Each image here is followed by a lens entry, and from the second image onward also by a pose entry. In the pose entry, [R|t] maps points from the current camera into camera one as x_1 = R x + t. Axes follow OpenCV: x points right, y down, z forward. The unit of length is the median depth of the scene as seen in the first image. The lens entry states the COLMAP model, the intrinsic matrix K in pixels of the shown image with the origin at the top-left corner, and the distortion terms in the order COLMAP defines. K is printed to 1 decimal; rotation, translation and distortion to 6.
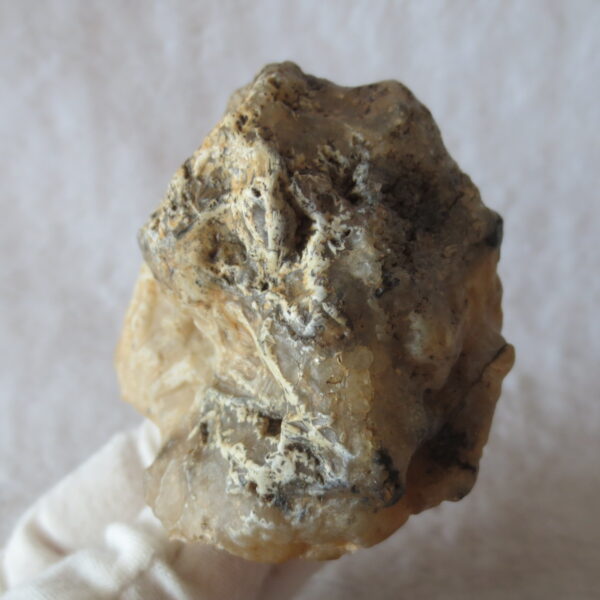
lens RADIAL K [[557.0, 0, 307.4], [0, 557.0, 302.2], [0, 0, 1]] dist [-0.001652, 0.007720]
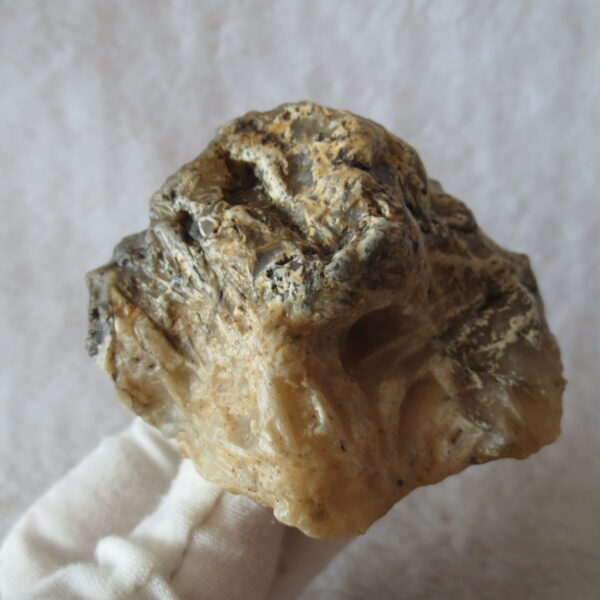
lens RADIAL K [[557.0, 0, 307.4], [0, 557.0, 302.2], [0, 0, 1]] dist [-0.001652, 0.007720]
pose [[0.078406, -0.303757, 0.949518, -1.419680], [0.678976, 0.713670, 0.172241, -0.326574], [-0.729962, 0.631195, 0.262200, 1.027074]]
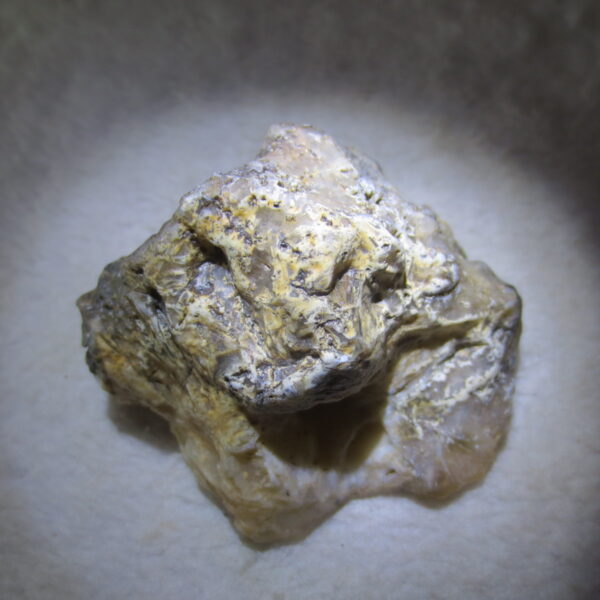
lens RADIAL K [[562.2, 0, 300.0], [0, 562.2, 300.0], [0, 0, 1]] dist [0.004083, 0.000494]
pose [[0.223144, -0.759415, 0.611143, -0.938029], [0.670150, 0.574805, 0.469572, -0.803133], [-0.707888, 0.304776, 0.637186, 0.380223]]
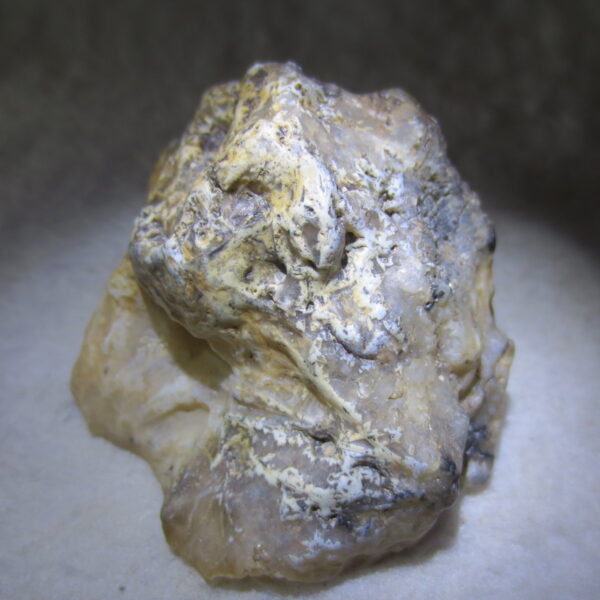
lens RADIAL K [[557.0, 0, 307.4], [0, 557.0, 302.2], [0, 0, 1]] dist [-0.001652, 0.007720]
pose [[0.952143, -0.068763, 0.297818, -0.380205], [0.054719, 0.996972, 0.055252, -0.090099], [-0.300716, -0.036312, 0.953022, 0.081391]]
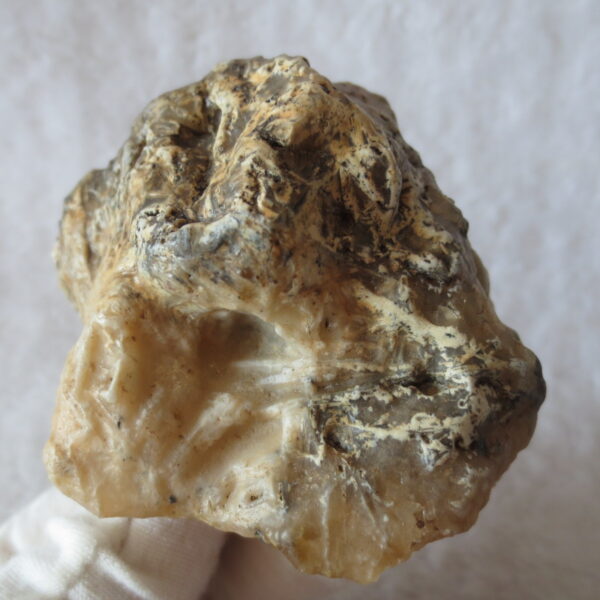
lens RADIAL K [[562.2, 0, 300.0], [0, 562.2, 300.0], [0, 0, 1]] dist [0.004083, 0.000494]
pose [[0.660723, -0.170968, 0.730900, -0.942247], [0.320158, 0.944892, -0.068395, 0.079942], [-0.678929, 0.279193, 0.679048, 0.467072]]
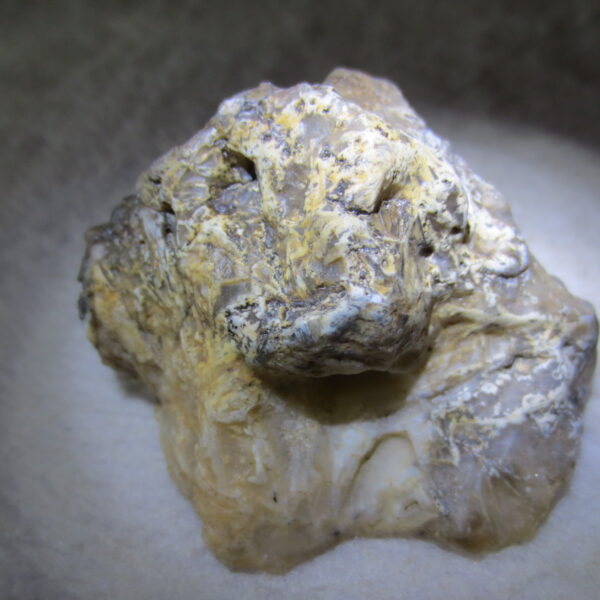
lens RADIAL K [[557.0, 0, 307.4], [0, 557.0, 302.2], [0, 0, 1]] dist [-0.001652, 0.007720]
pose [[0.385854, -0.547464, 0.742563, -1.020065], [0.573223, 0.772937, 0.271997, -0.434255], [-0.722864, 0.320703, 0.612060, 0.620384]]
